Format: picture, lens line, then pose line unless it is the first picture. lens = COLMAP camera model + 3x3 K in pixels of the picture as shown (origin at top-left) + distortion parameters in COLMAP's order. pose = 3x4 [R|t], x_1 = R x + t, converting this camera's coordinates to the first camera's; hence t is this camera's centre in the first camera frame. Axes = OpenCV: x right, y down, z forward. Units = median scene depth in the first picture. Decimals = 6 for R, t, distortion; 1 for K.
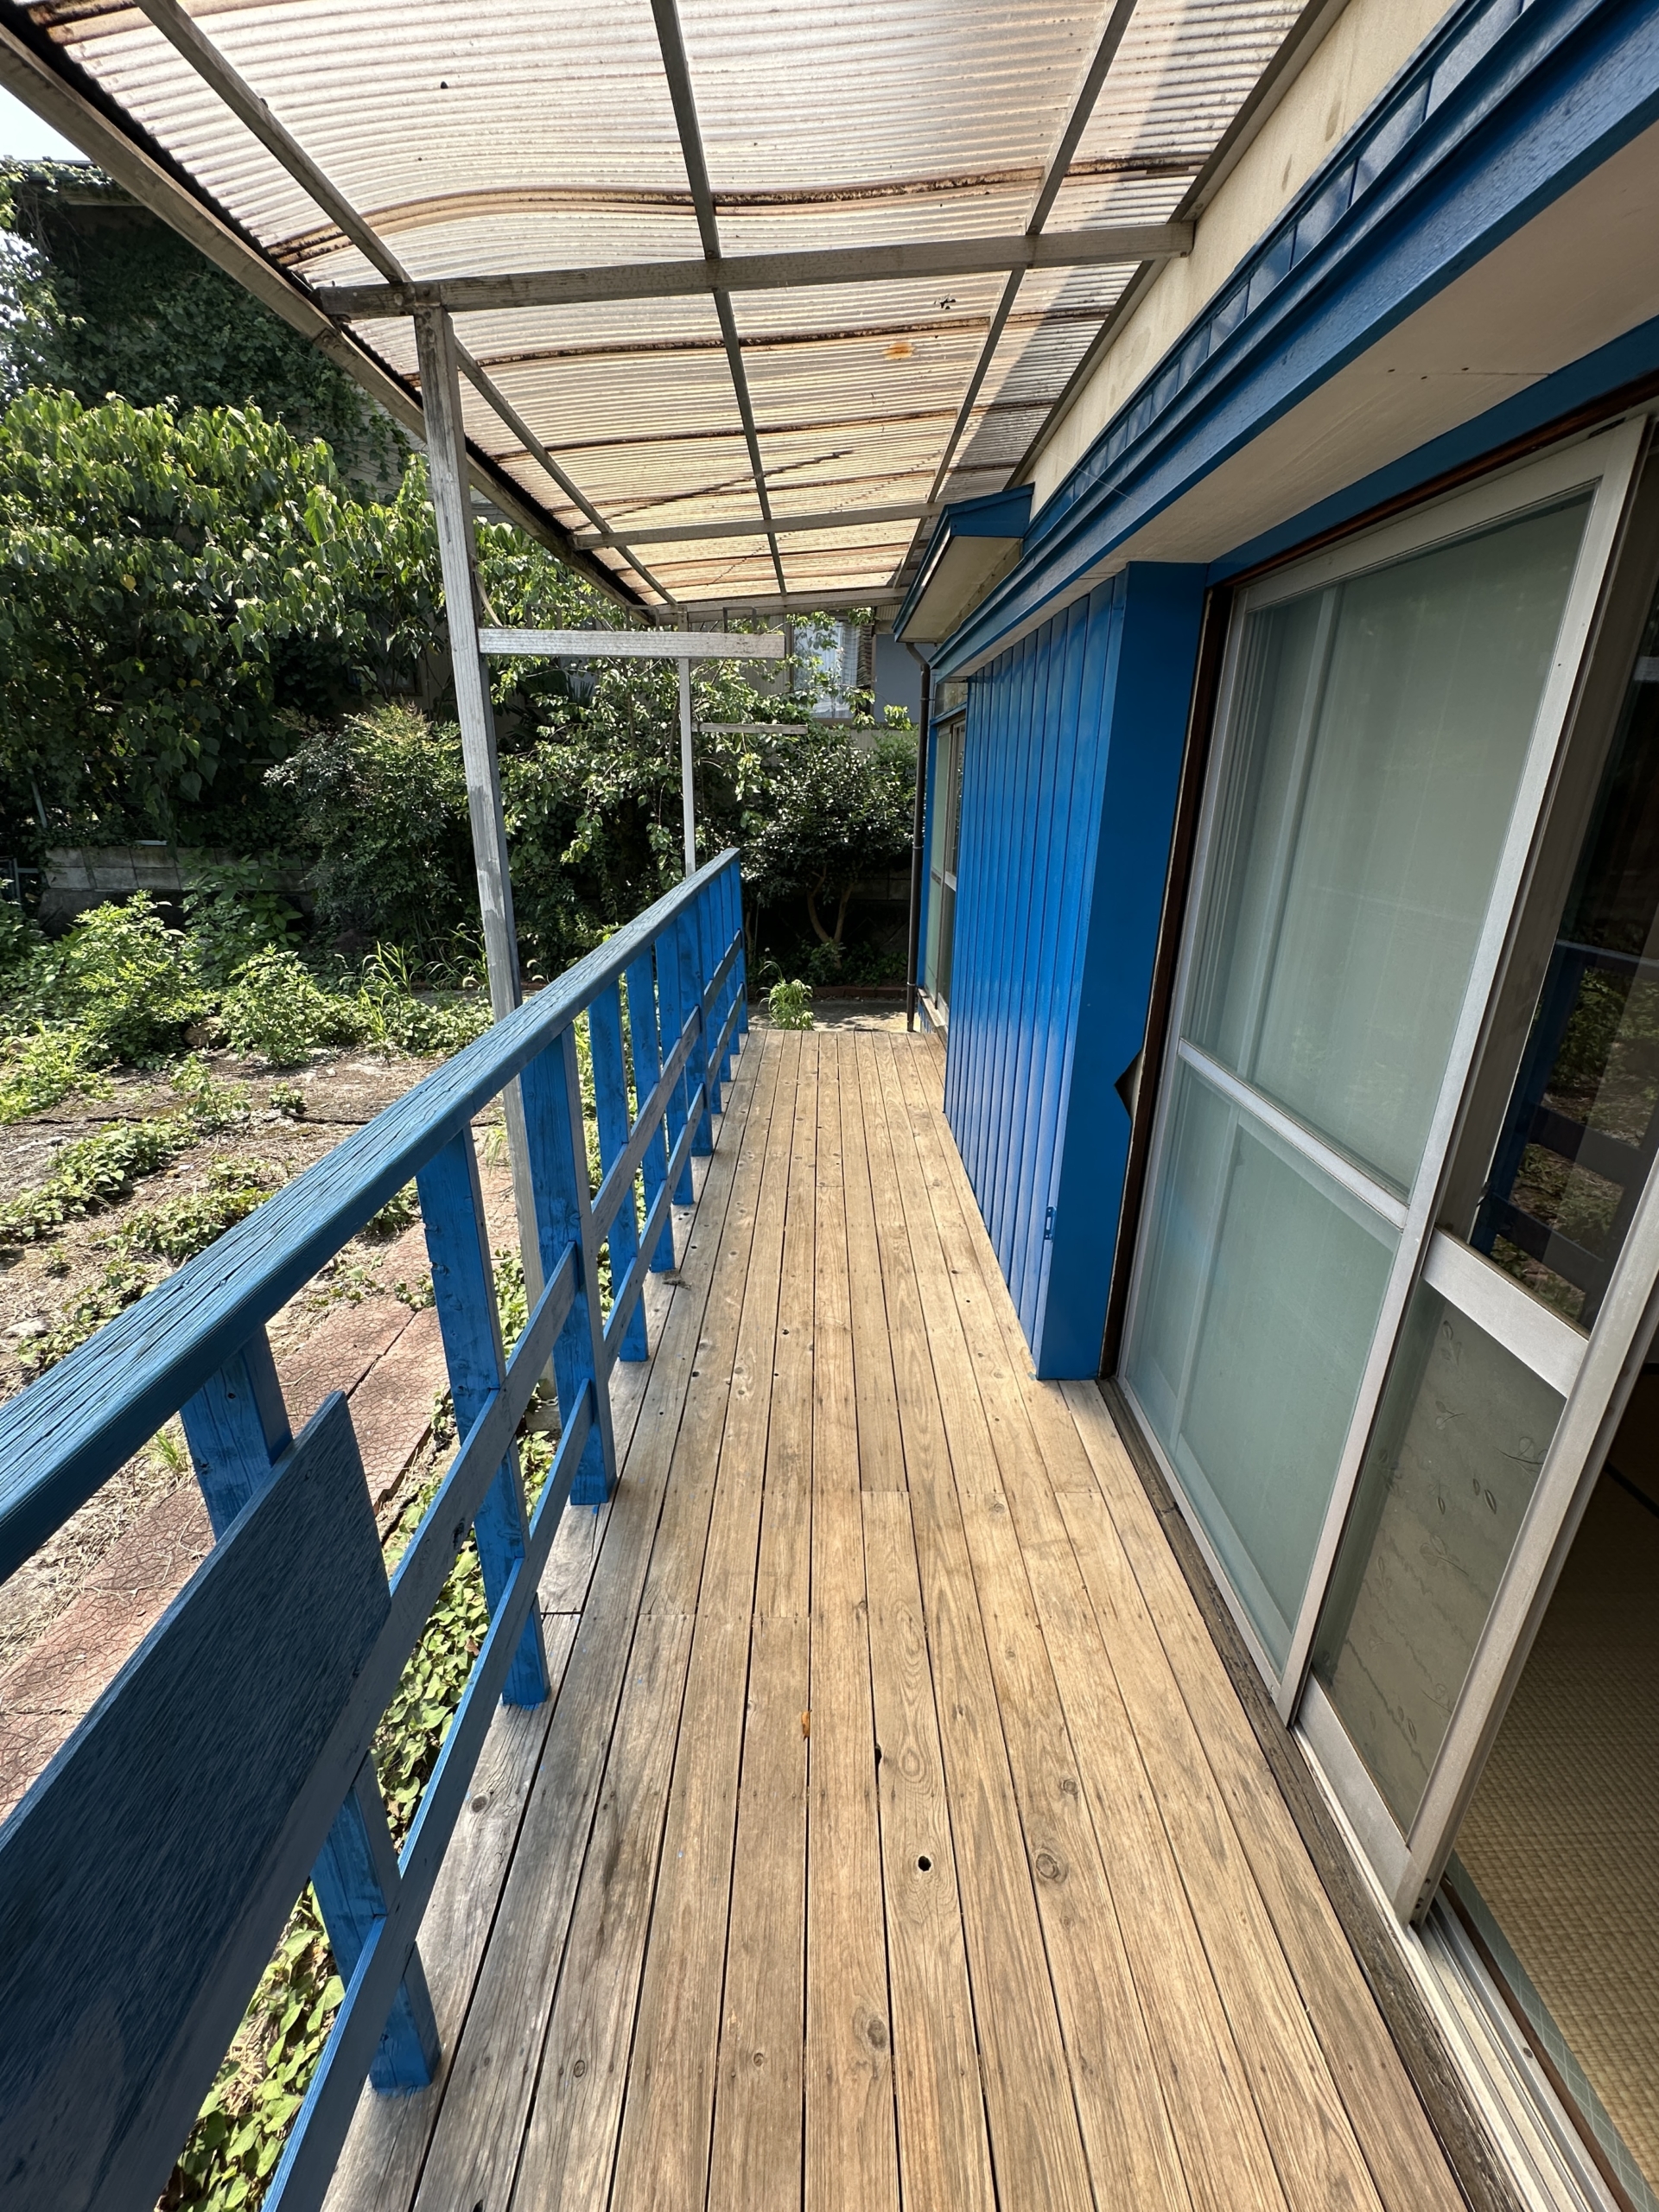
lens RADIAL K [[890.6, 0, 830.4], [0, 890.6, 1109.9], [0, 0, 1]] dist [-0.002871, -0.000270]
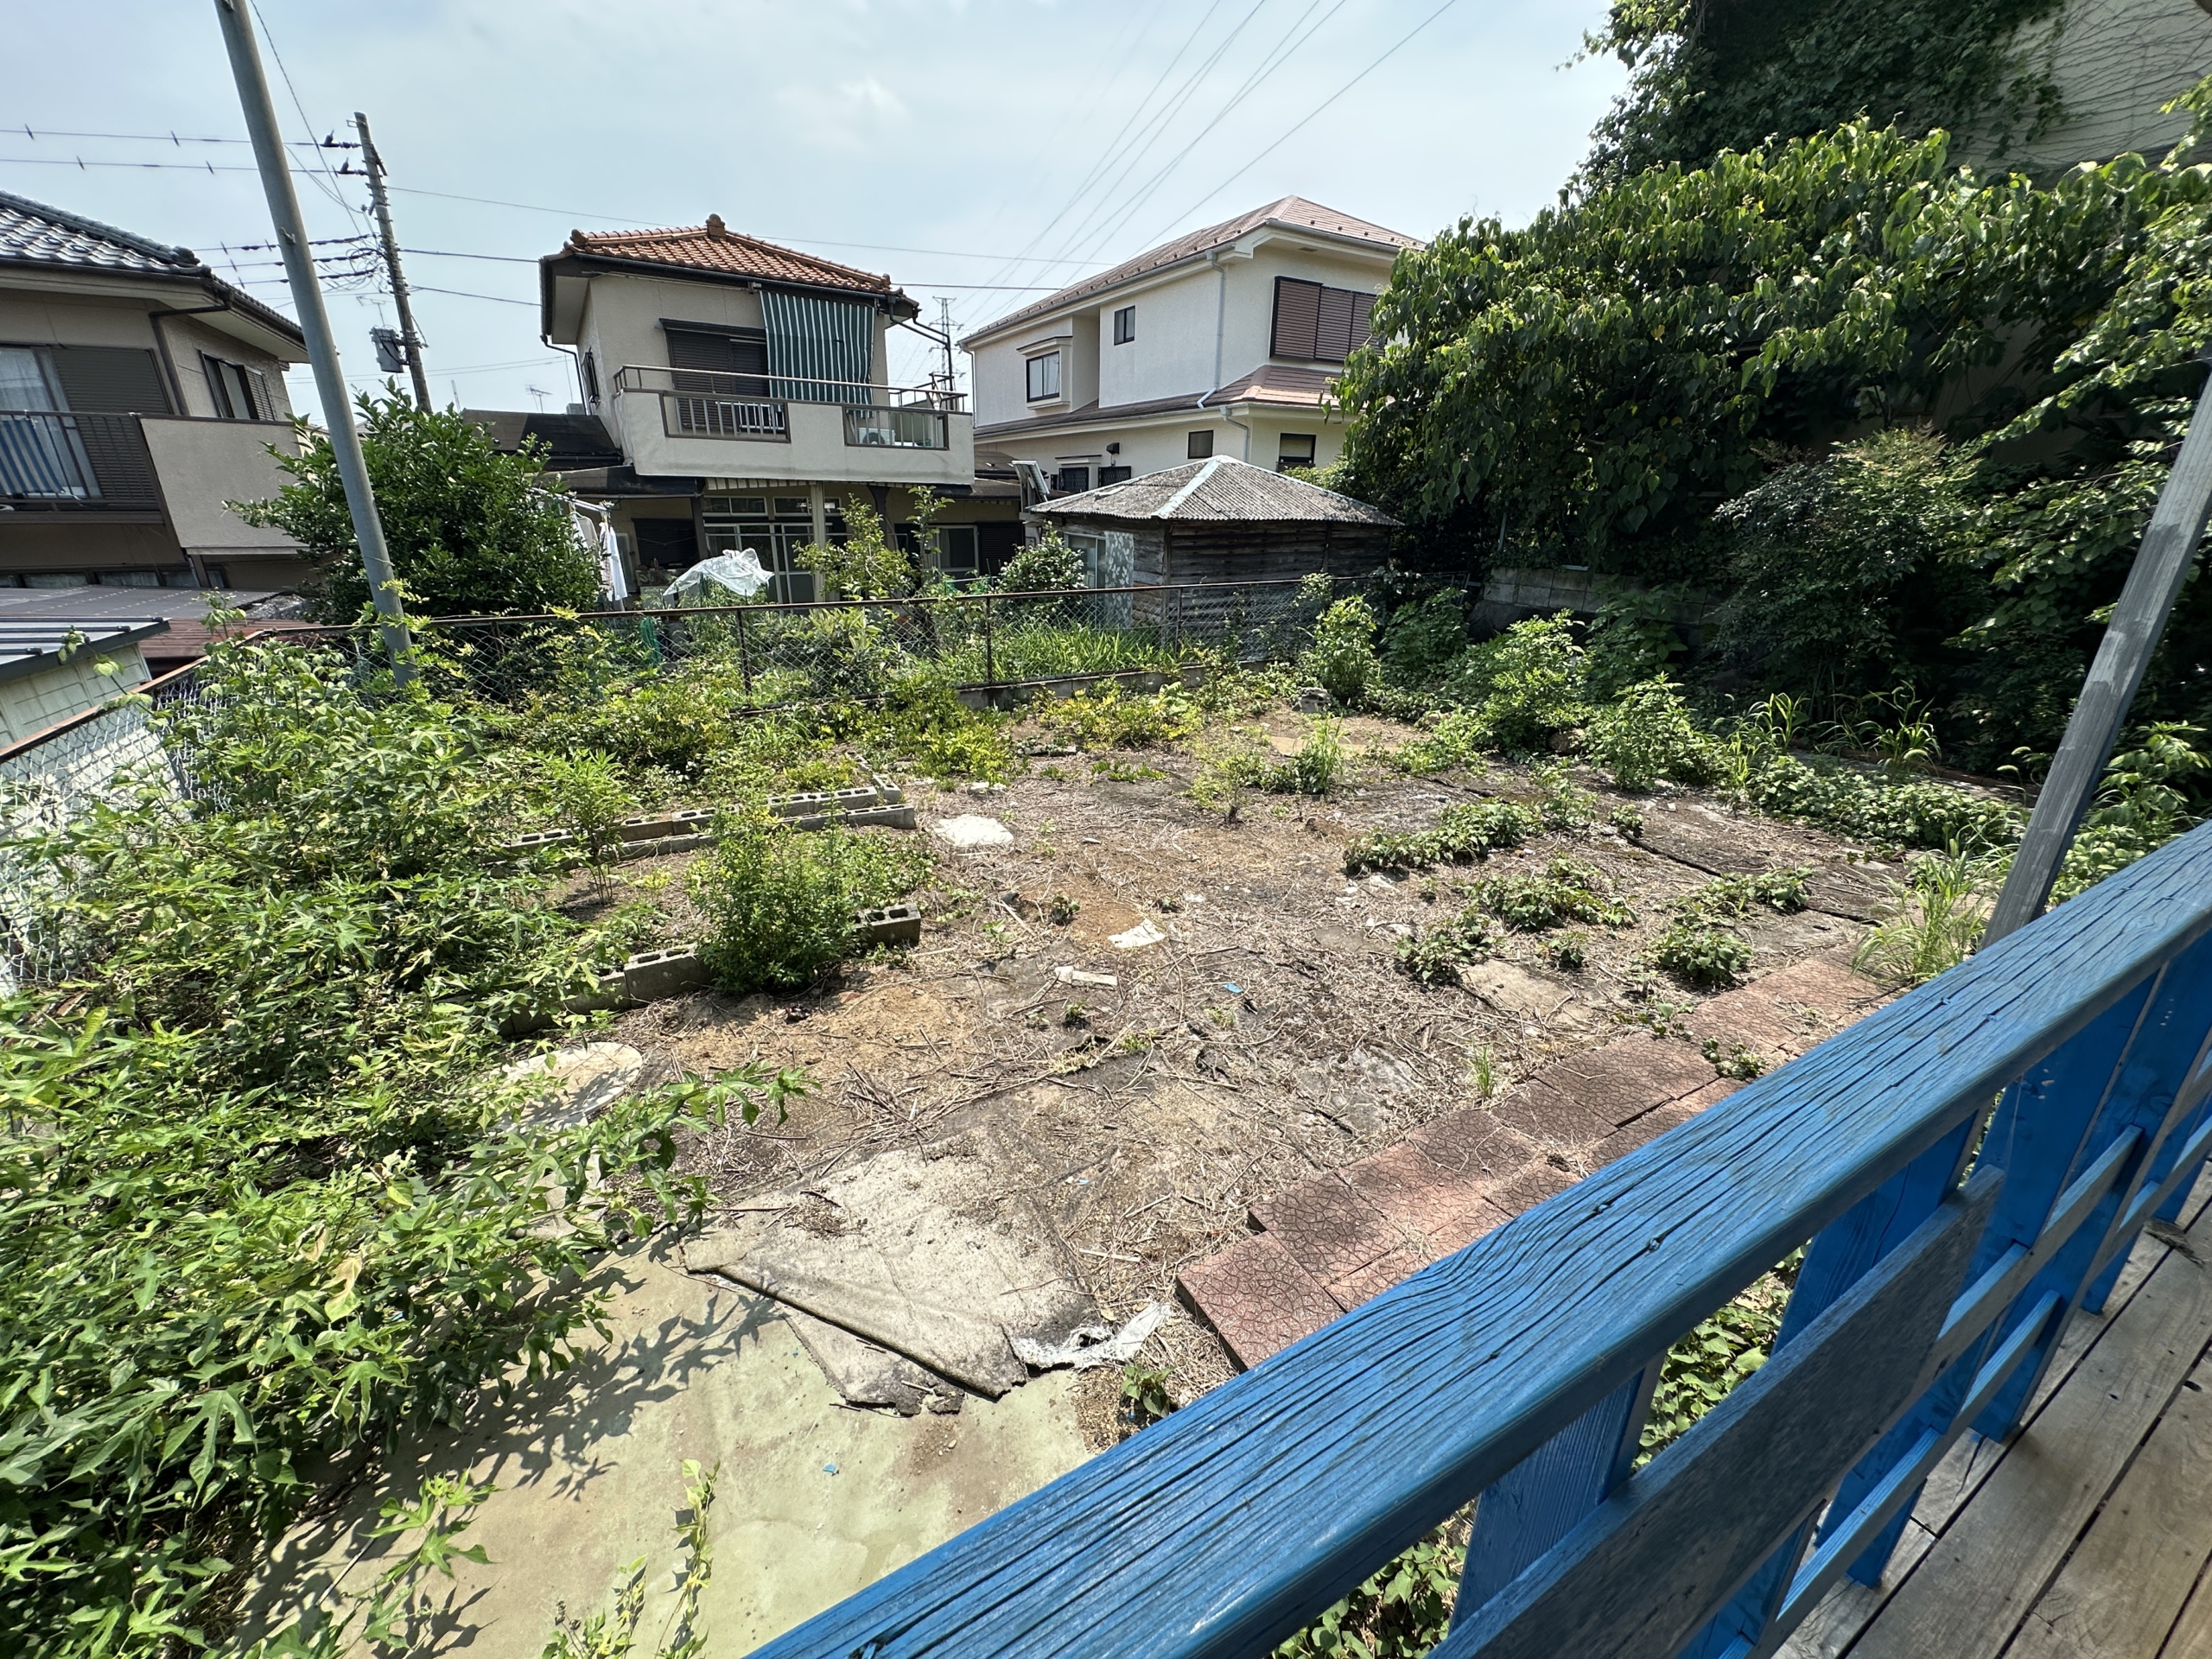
lens RADIAL K [[879.5, 0, 1106.9], [0, 879.5, 836.0], [0, 0, 1]] dist [-0.001335, -0.000141]
pose [[0.485119, 0.306709, -0.818895, -0.059040], [-0.308833, 0.936216, 0.167696, 0.020025], [0.818097, 0.171550, 0.548898, -0.054402]]
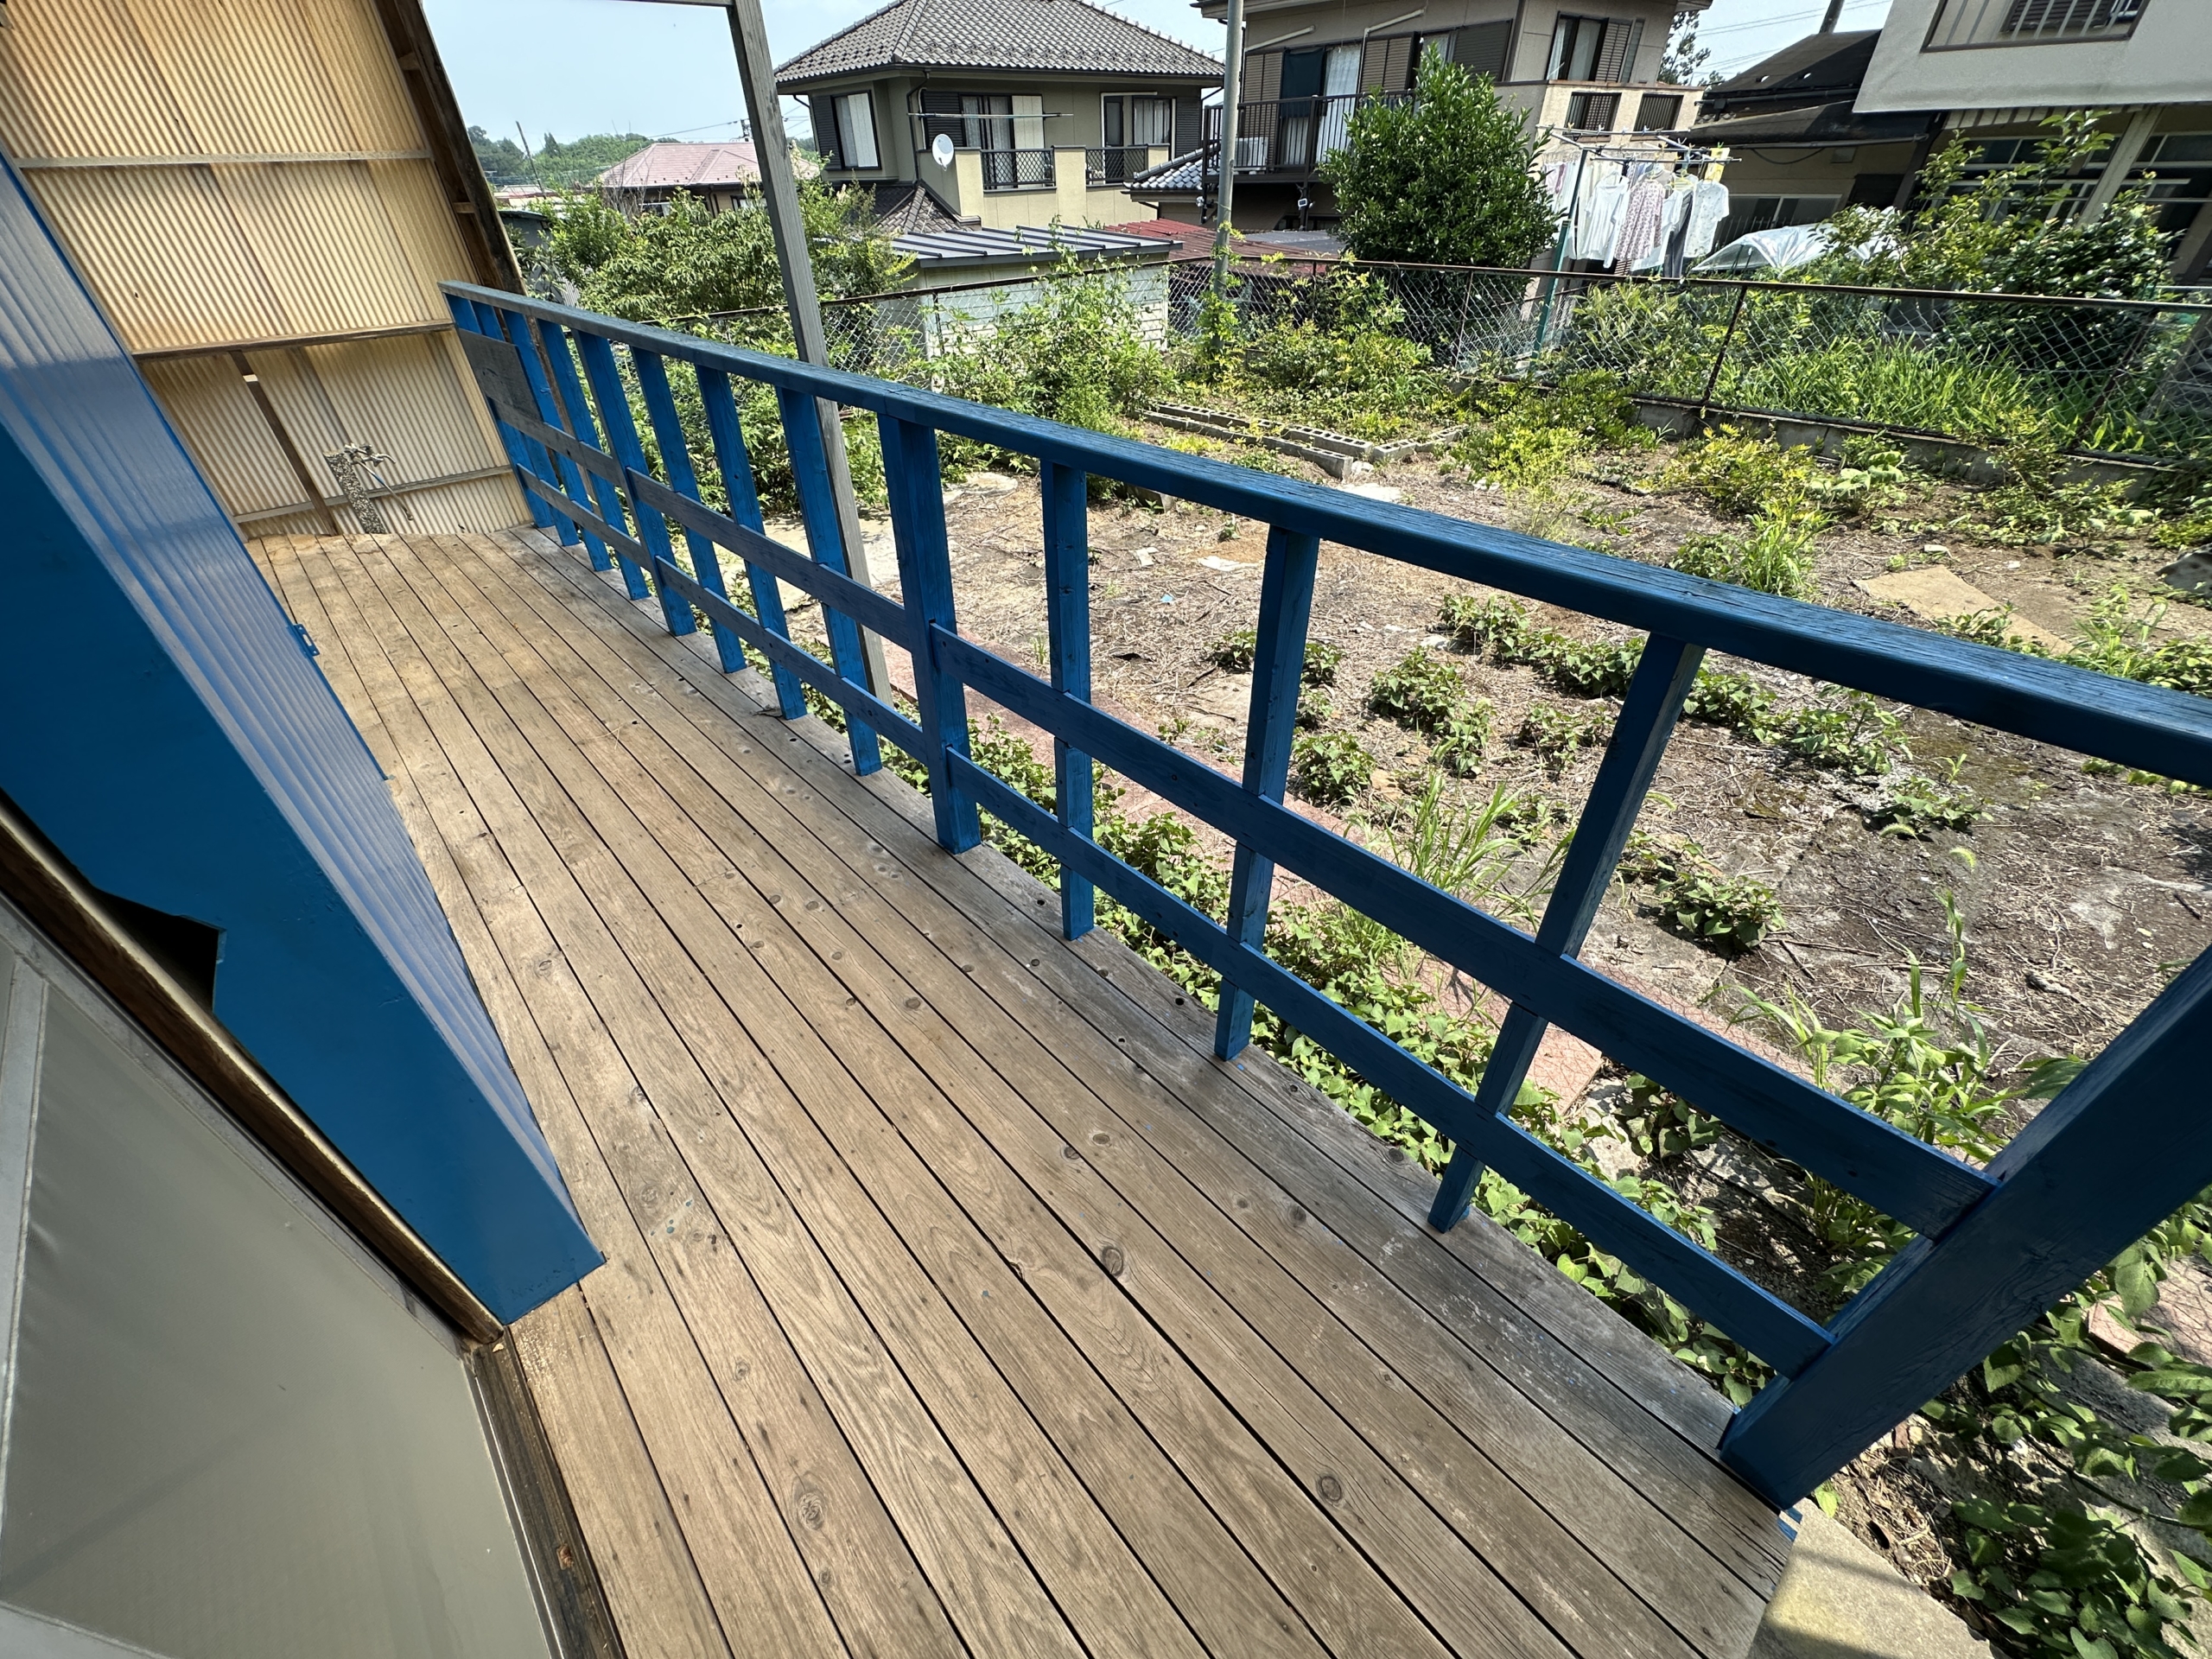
lens RADIAL K [[879.5, 0, 1106.9], [0, 879.5, 836.0], [0, 0, 1]] dist [-0.001335, -0.000141]
pose [[-0.744650, 0.409875, -0.526782, 0.070265], [-0.217776, 0.596848, 0.772235, -0.308146], [0.630928, 0.689765, -0.355182, 0.856731]]
